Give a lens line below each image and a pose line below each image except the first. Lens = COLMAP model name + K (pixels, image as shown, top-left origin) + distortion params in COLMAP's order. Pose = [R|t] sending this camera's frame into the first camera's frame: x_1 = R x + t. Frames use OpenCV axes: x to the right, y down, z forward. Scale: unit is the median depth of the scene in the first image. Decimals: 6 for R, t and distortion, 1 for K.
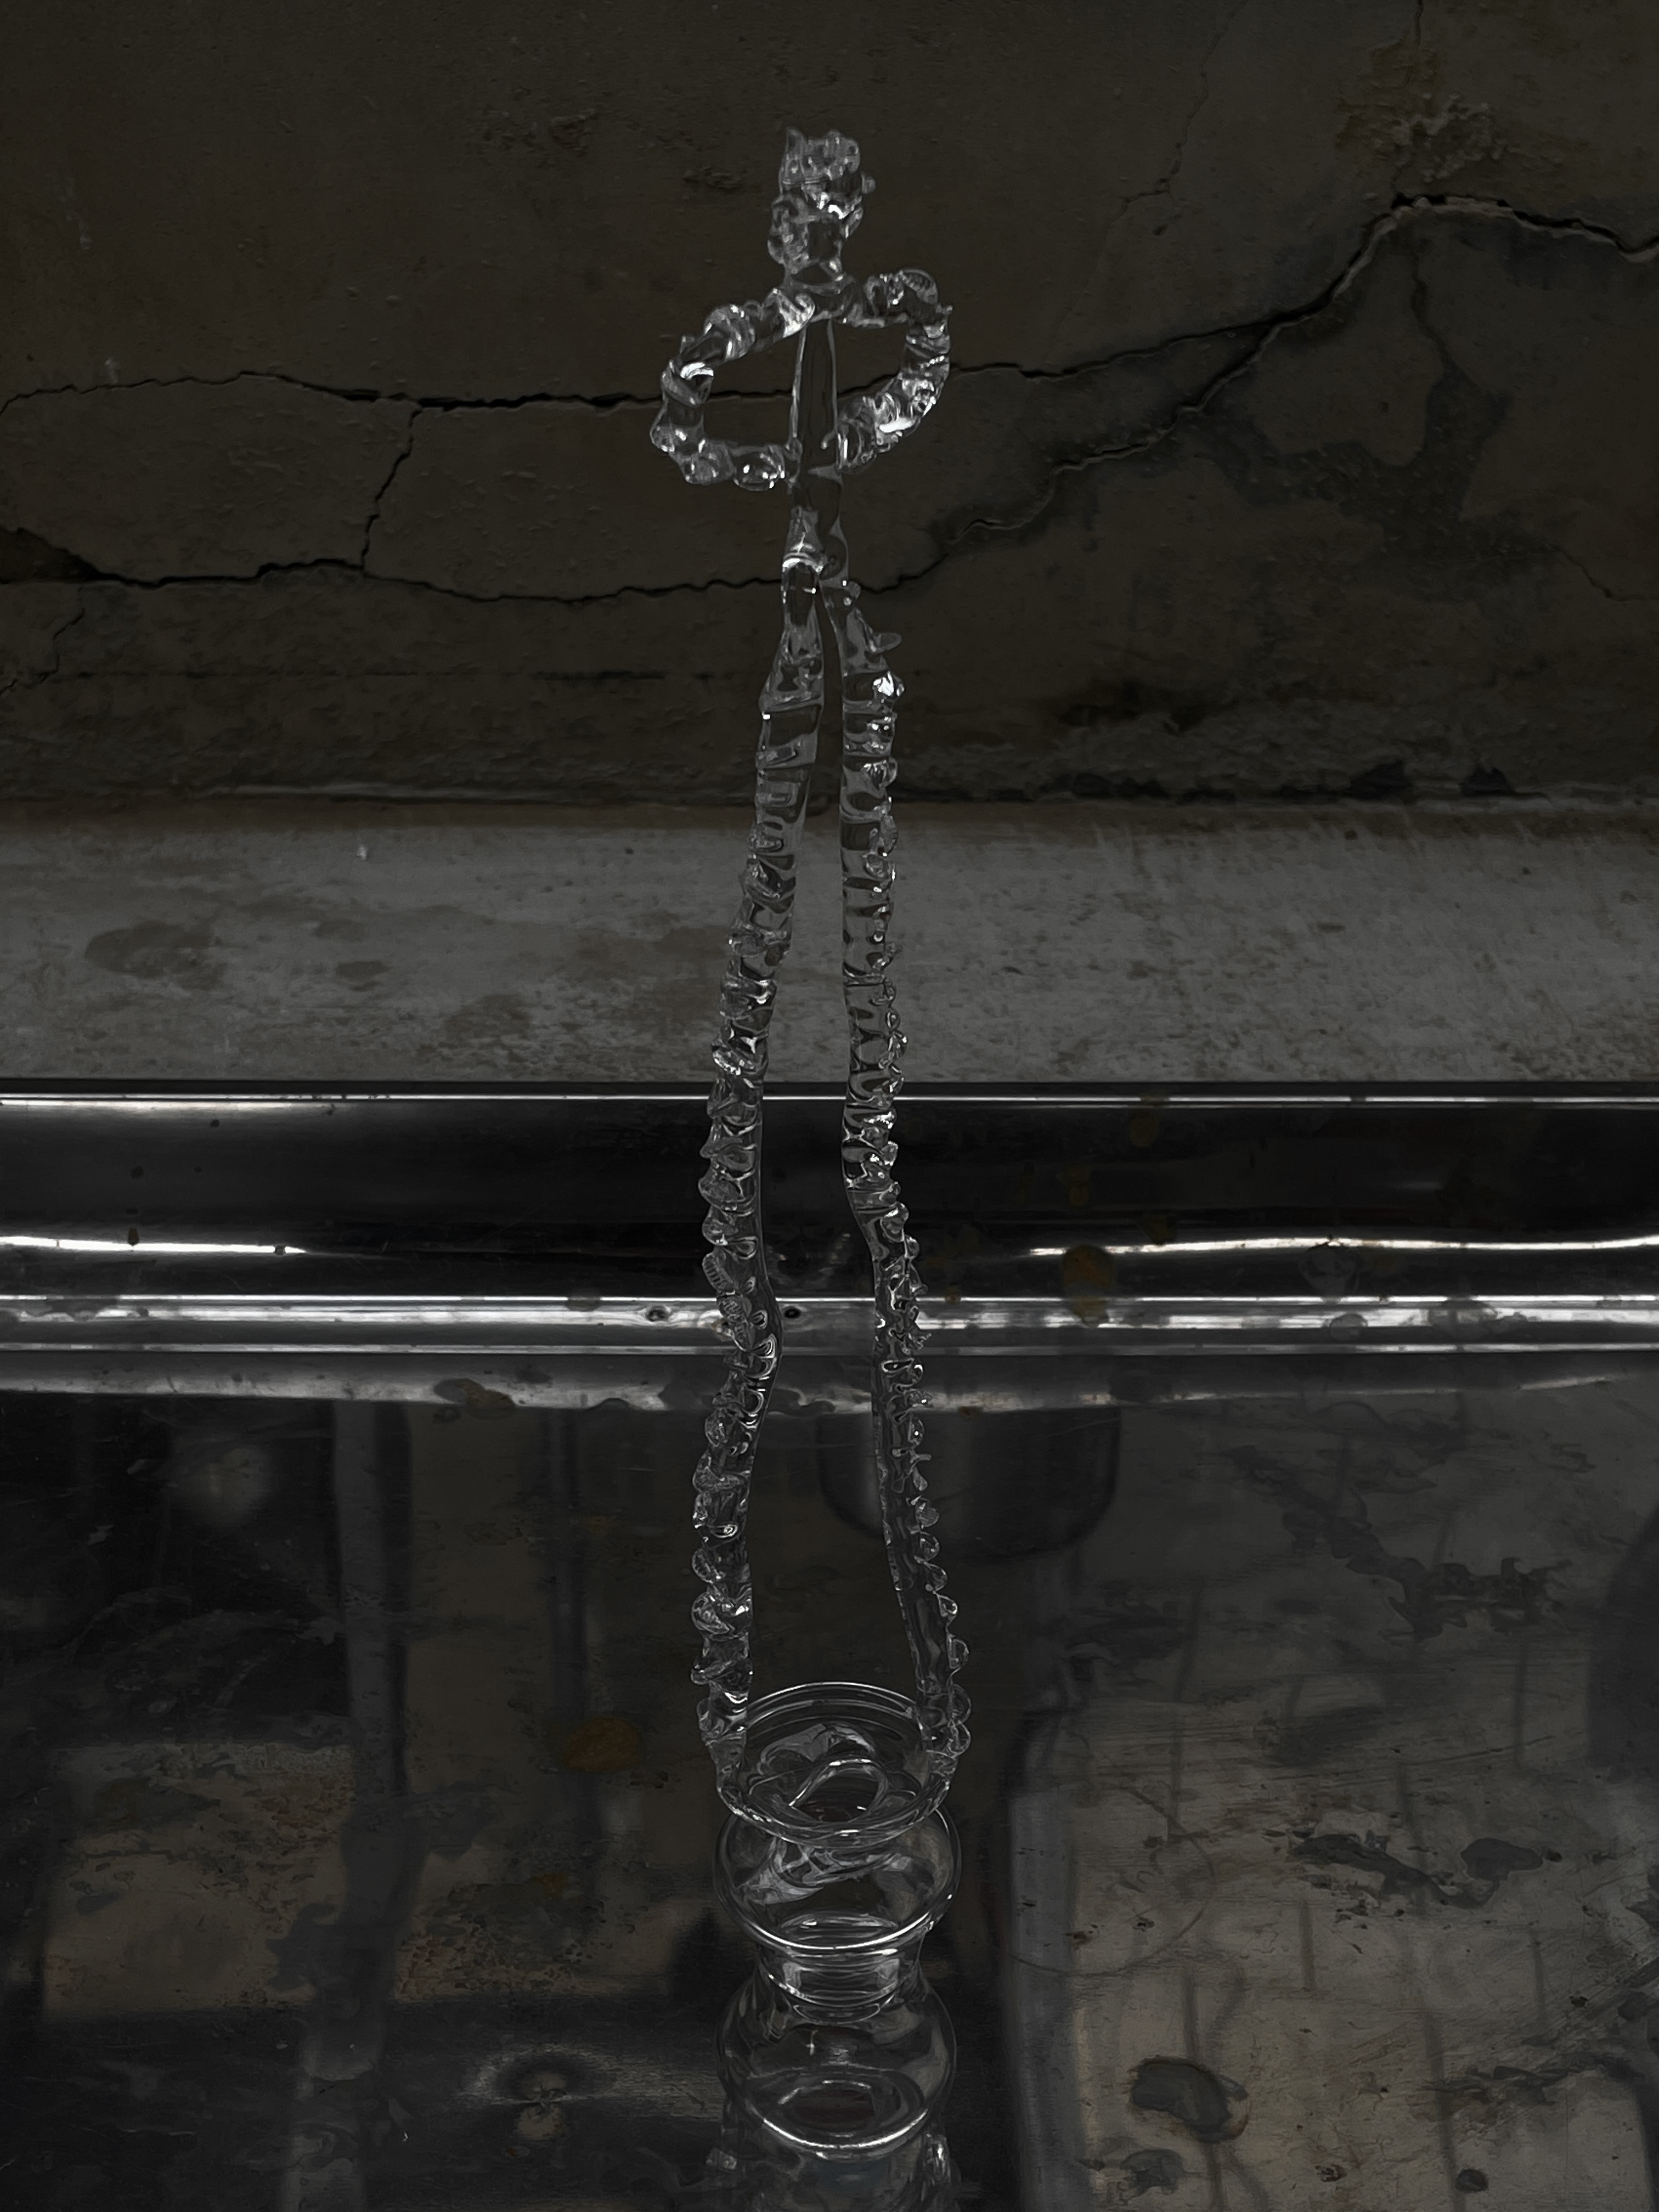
lens RADIAL K [[2981.9, 0, 829.3], [0, 2981.9, 1105.8], [0, 0, 1]] dist [0.099390, 0.000000]
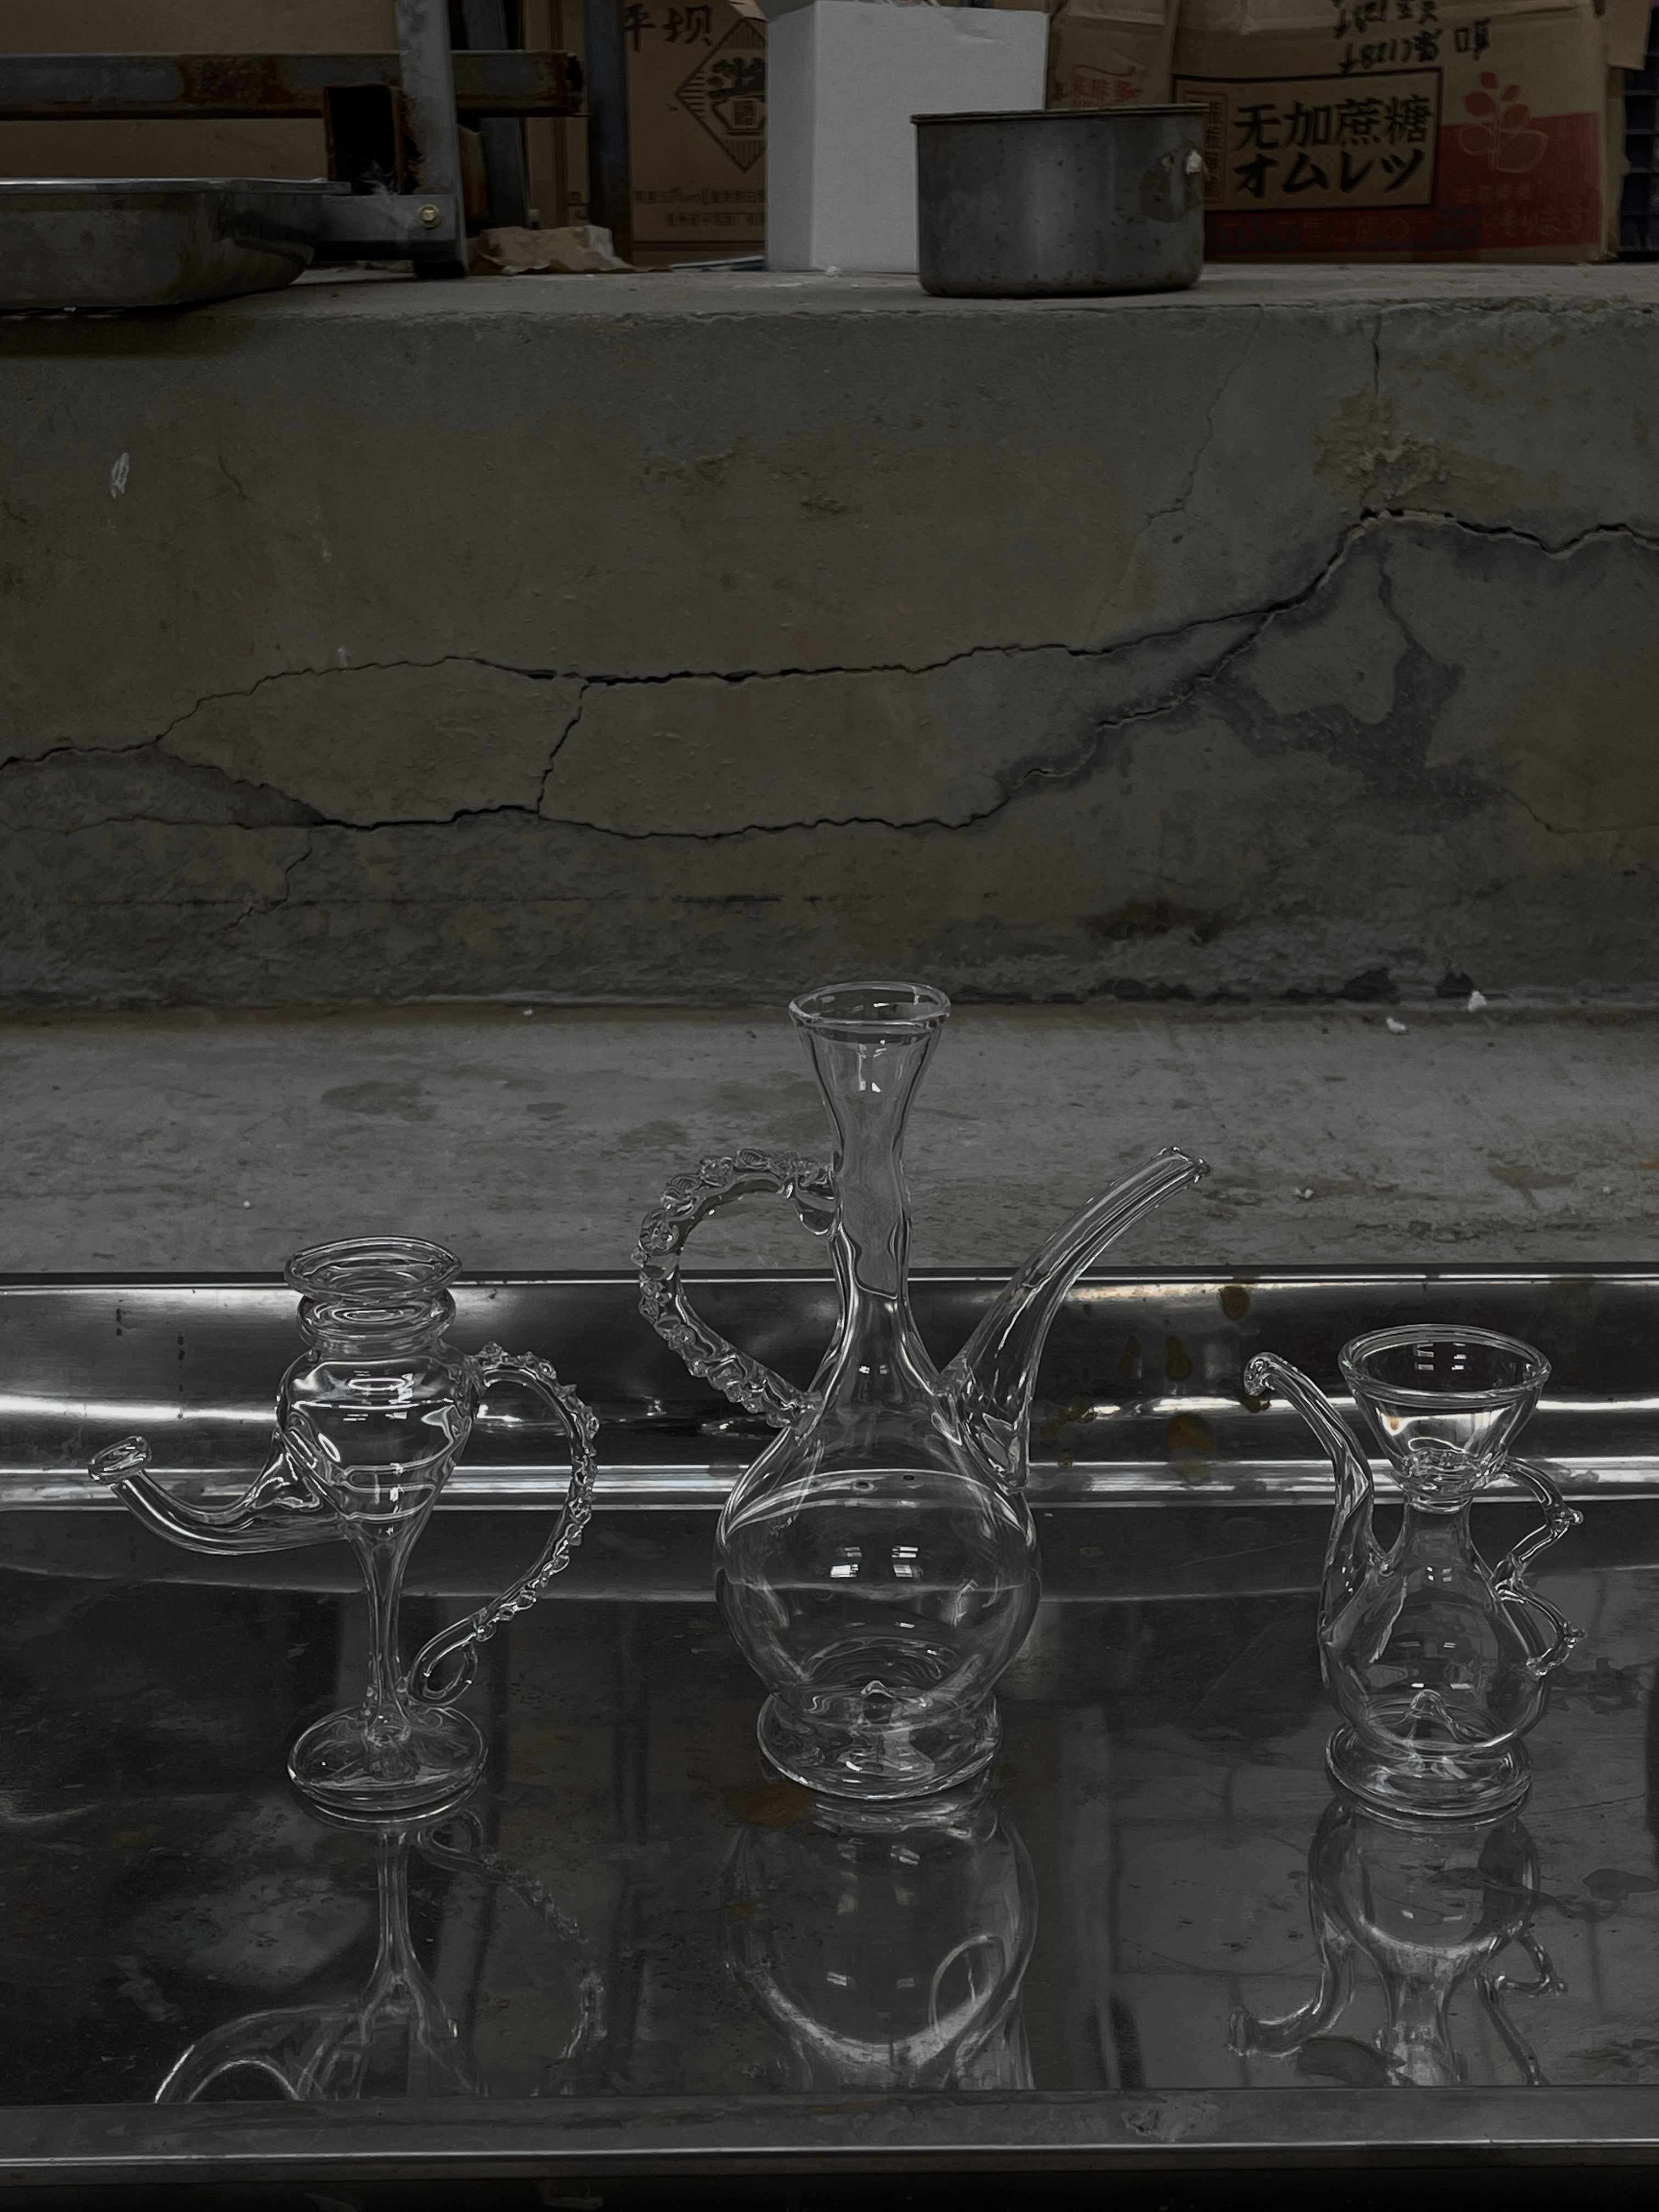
lens RADIAL K [[2892.8, 0, 829.6], [0, 2892.8, 1106.4], [0, 0, 1]] dist [0.124661, 0.000000]
pose [[0.999961, -0.008708, 0.001711, -0.039371], [0.008870, 0.986976, -0.160622, 0.136082], [-0.000290, 0.160631, 0.987015, -0.163241]]
